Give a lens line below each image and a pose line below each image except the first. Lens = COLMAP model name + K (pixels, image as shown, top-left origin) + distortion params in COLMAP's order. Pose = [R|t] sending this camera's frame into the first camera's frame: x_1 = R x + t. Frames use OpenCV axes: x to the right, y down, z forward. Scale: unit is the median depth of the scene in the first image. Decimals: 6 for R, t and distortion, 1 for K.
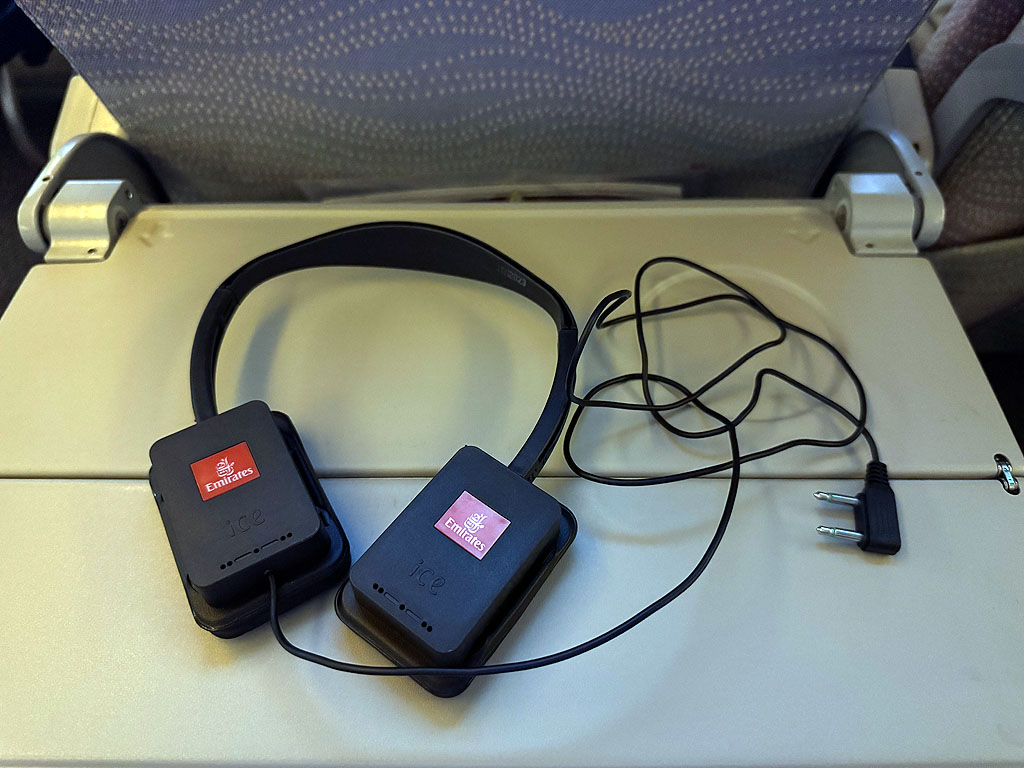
lens RADIAL K [[734.7, 0, 512.0], [0, 734.7, 384.0], [0, 0, 1]] dist [-0.034598, 0.005074]
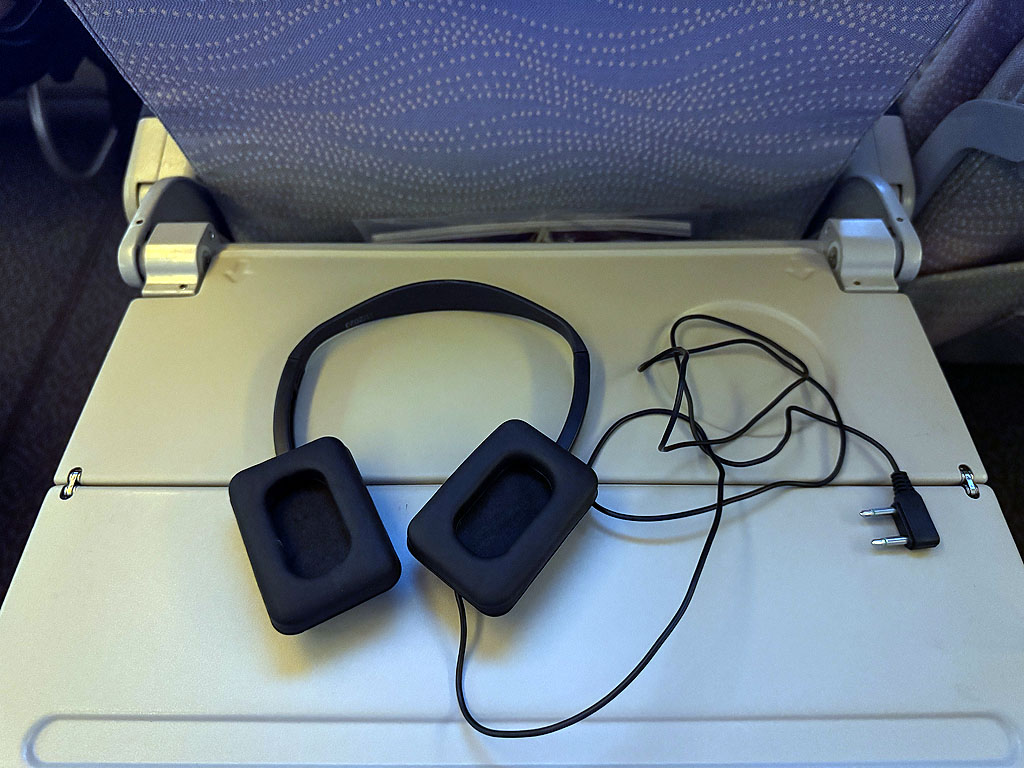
lens RADIAL K [[729.0, 0, 511.9], [0, 729.0, 388.2], [0, 0, 1]] dist [0.005090, -0.038094]
pose [[0.999942, -0.000335, 0.010738, -0.068768], [0.000224, 0.999947, 0.010271, -0.032983], [-0.010741, -0.010268, 0.999890, -0.151921]]
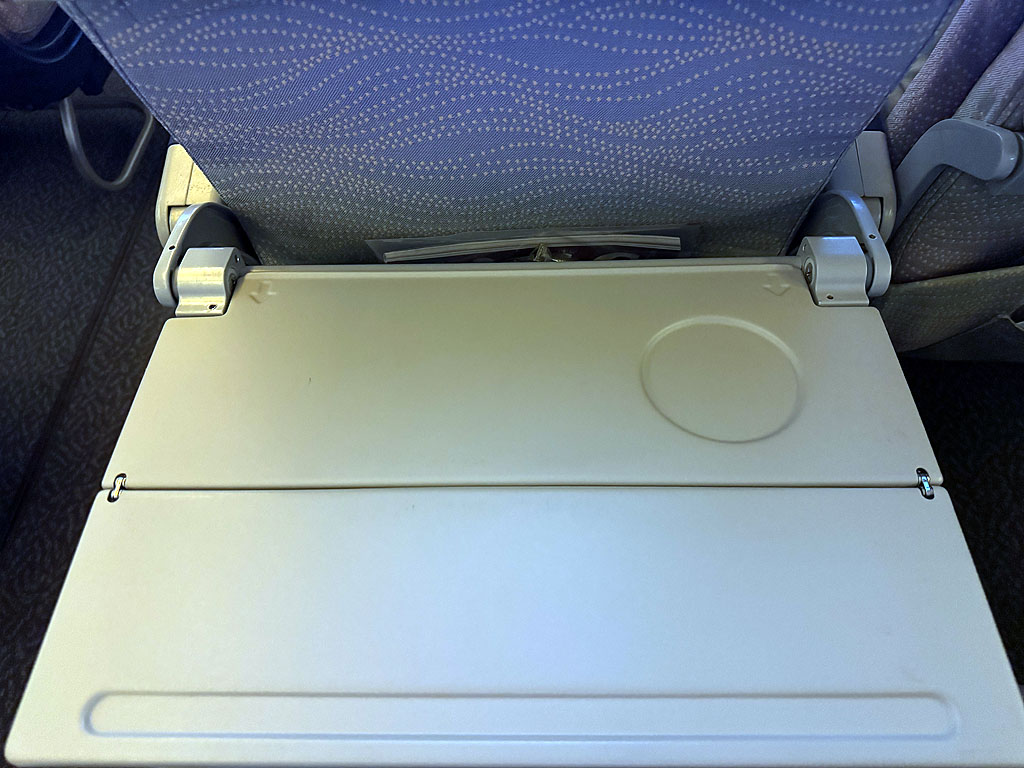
lens RADIAL K [[717.7, 0, 512.0], [0, 717.7, 388.2], [0, 0, 1]] dist [0.074502, -0.134342]
pose [[0.999826, -0.006745, -0.017407, -0.033373], [0.007221, 0.999599, 0.027386, -0.069244], [0.017216, -0.027507, 0.999473, -0.250041]]
